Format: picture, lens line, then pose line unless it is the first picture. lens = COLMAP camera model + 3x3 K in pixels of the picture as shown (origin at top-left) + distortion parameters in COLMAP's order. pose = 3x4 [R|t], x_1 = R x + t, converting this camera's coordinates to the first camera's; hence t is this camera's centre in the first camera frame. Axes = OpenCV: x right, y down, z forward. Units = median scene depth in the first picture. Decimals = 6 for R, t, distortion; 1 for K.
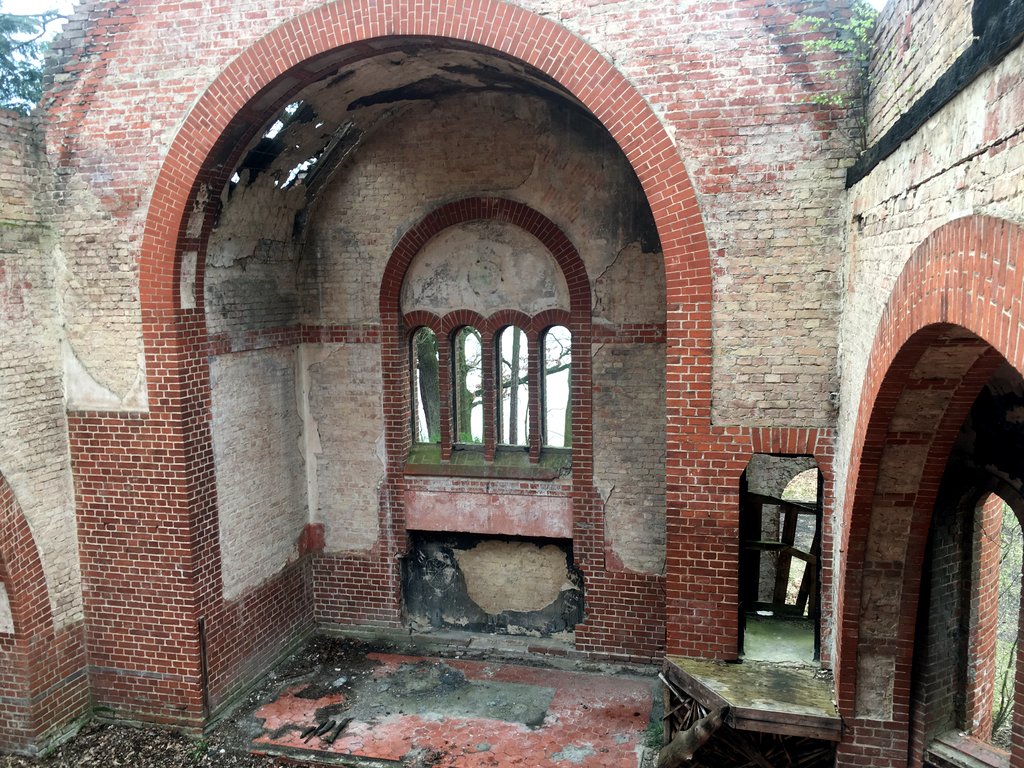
lens RADIAL K [[861.3, 0, 511.6], [0, 861.3, 385.1], [0, 0, 1]] dist [0.003936, 0.000427]
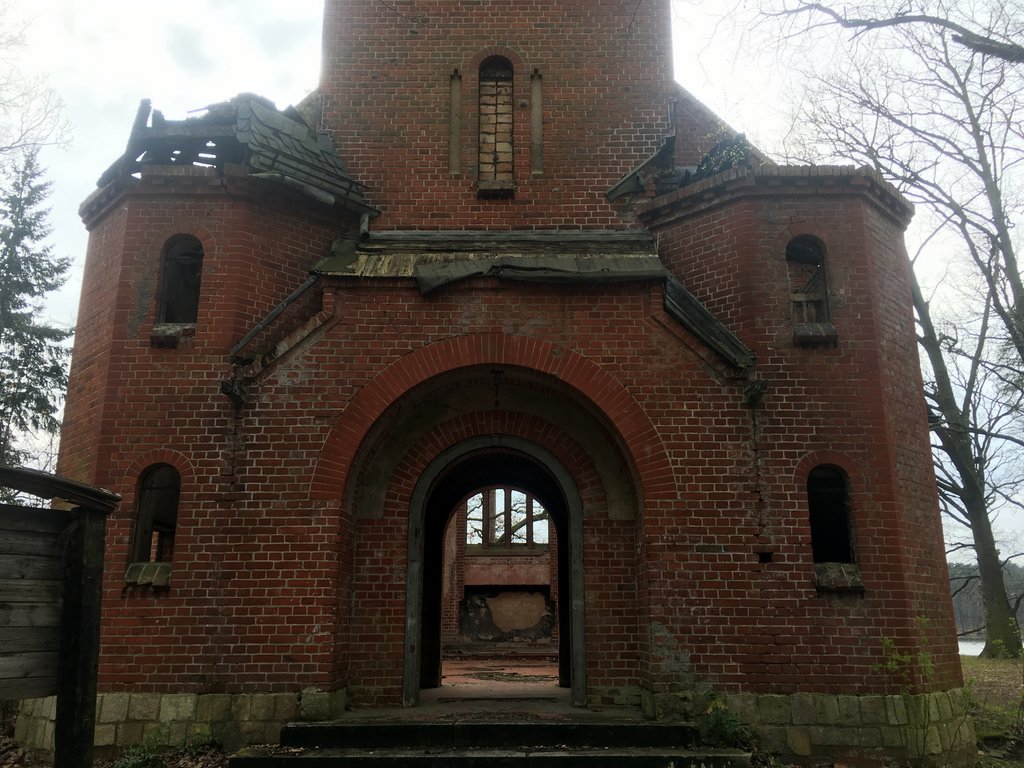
lens RADIAL K [[861.3, 0, 512.2], [0, 861.3, 384.2], [0, 0, 1]] dist [0.003936, 0.000427]
pose [[0.969468, 0.078140, 0.232435, -0.513831], [0.010011, 0.934468, -0.355905, 0.443085], [-0.245014, 0.347366, 0.905155, -0.980684]]
